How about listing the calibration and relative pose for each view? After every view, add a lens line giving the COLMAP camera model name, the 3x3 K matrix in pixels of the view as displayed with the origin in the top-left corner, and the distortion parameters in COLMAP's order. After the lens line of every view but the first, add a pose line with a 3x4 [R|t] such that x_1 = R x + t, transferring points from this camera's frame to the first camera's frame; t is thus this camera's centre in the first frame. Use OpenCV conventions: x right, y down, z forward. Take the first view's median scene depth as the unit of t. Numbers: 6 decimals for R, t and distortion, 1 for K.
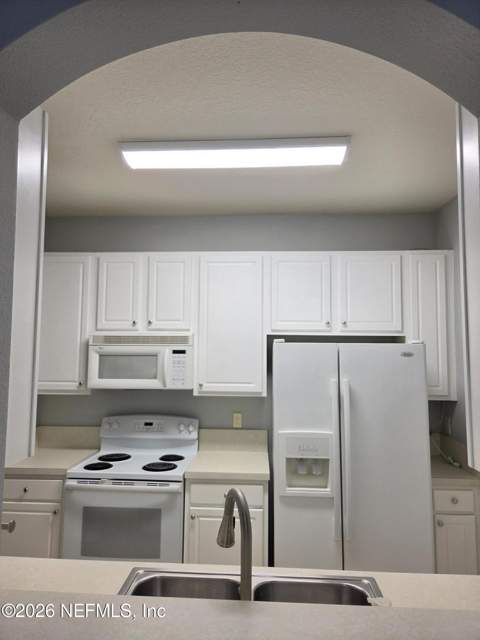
lens RADIAL K [[437.2, 0, 237.4], [0, 437.2, 318.7], [0, 0, 1]] dist [0.060048, -0.032691]
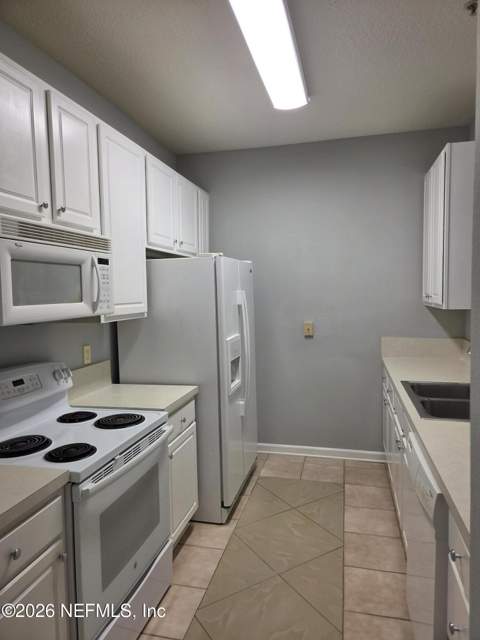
lens RADIAL K [[437.2, 0, 237.4], [0, 437.2, 318.7], [0, 0, 1]] dist [0.060048, -0.032691]
pose [[0.166695, -0.074319, 0.983204, -0.777764], [-0.058126, 0.994681, 0.085041, 0.093072], [-0.984294, -0.071326, 0.161488, 0.662559]]
